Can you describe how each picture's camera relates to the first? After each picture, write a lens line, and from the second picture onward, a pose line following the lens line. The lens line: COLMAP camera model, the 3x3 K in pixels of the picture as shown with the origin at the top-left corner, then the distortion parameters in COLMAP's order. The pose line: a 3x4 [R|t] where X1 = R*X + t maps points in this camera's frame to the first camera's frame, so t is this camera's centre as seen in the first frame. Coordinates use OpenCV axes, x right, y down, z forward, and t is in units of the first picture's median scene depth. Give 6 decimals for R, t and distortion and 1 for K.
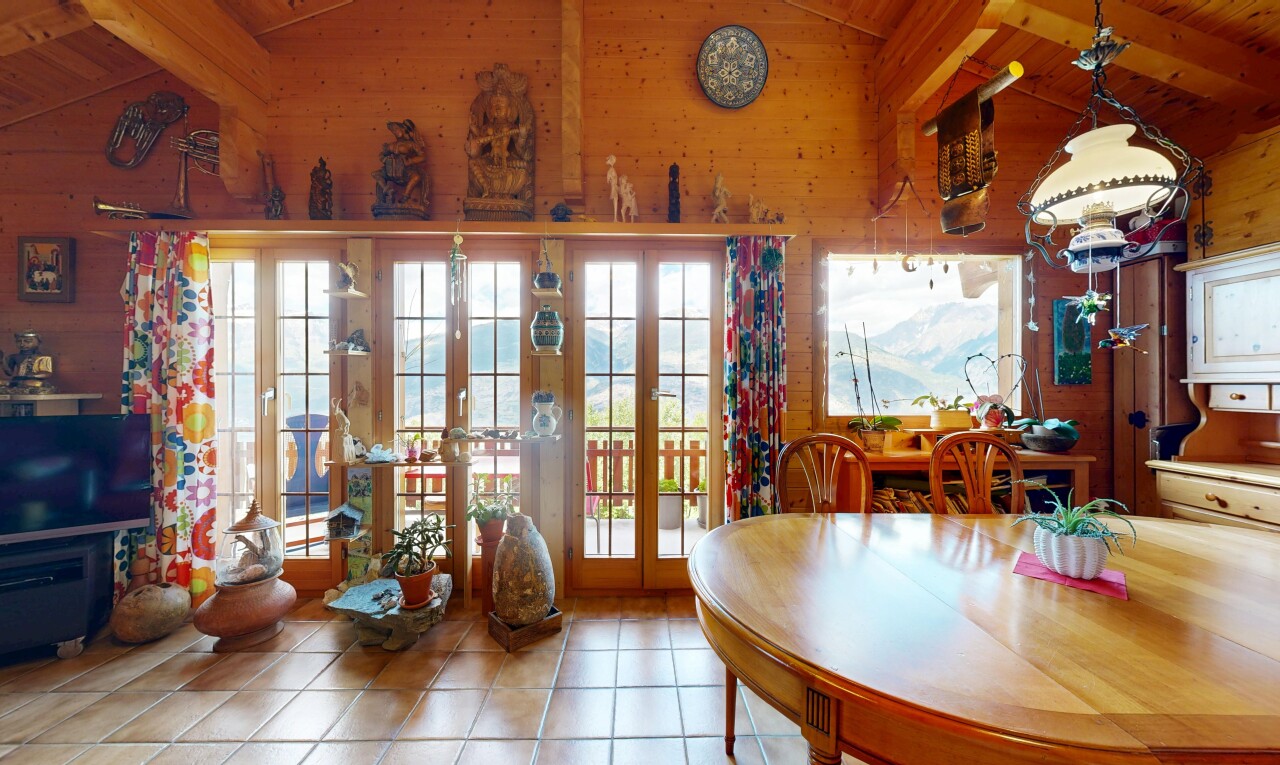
lens RADIAL K [[429.9, 0, 638.9], [0, 429.9, 383.1], [0, 0, 1]] dist [-0.001024, 0.000230]
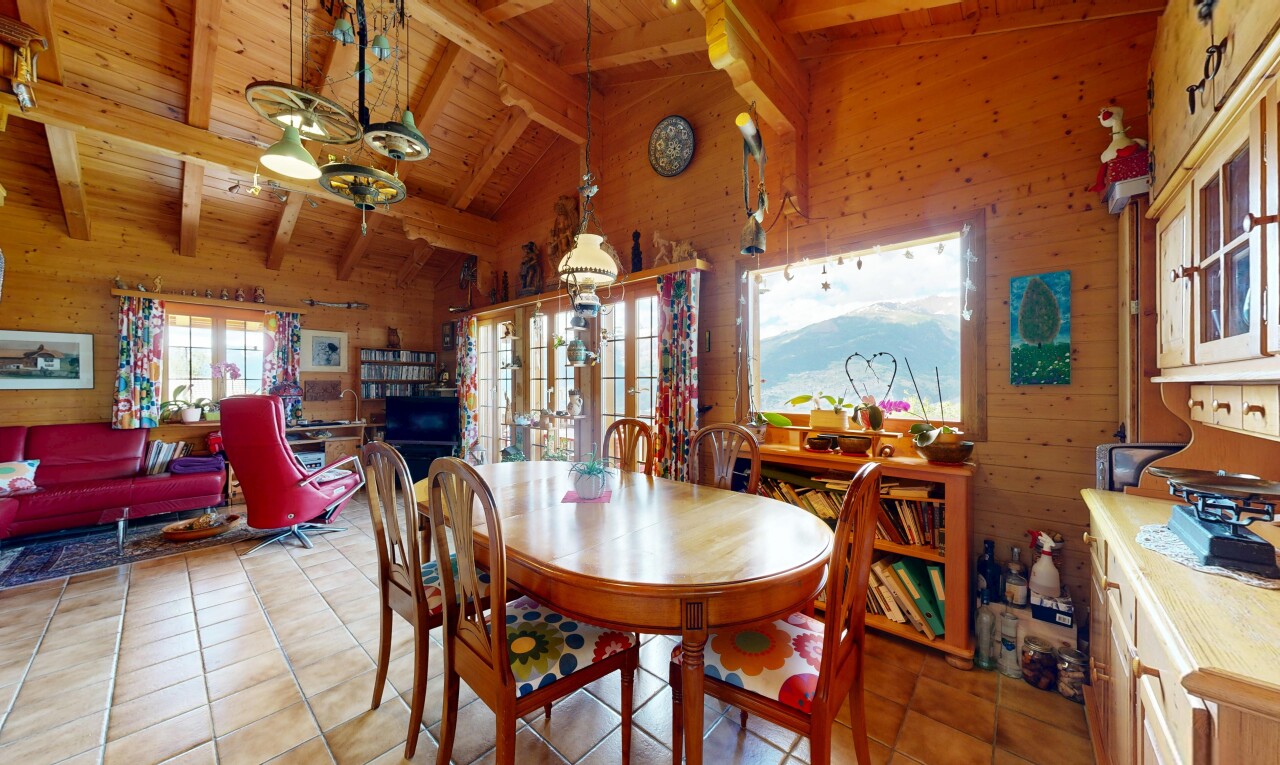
lens RADIAL K [[429.9, 0, 638.8], [0, 429.9, 382.9], [0, 0, 1]] dist [-0.001024, 0.000230]
pose [[0.736967, -0.001910, -0.675926, 1.039112], [0.002921, 0.999996, 0.000359, -0.002657], [0.675922, -0.002239, 0.736970, -0.050323]]
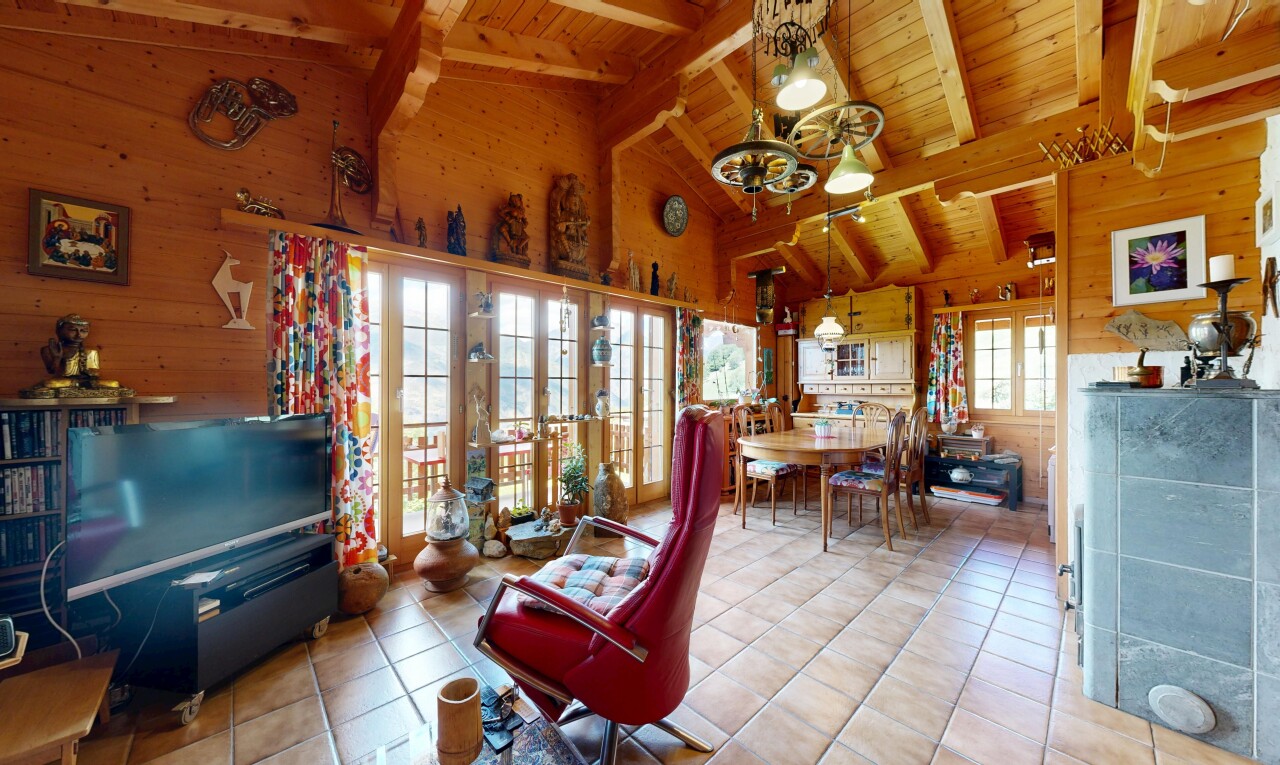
lens RADIAL K [[429.9, 0, 640.3], [0, 429.9, 383.6], [0, 0, 1]] dist [-0.001024, 0.000230]
pose [[0.734544, 0.000368, 0.678561, -1.165664], [0.001023, 0.999998, -0.001650, 0.002434], [-0.678561, 0.001906, 0.734542, -0.273806]]
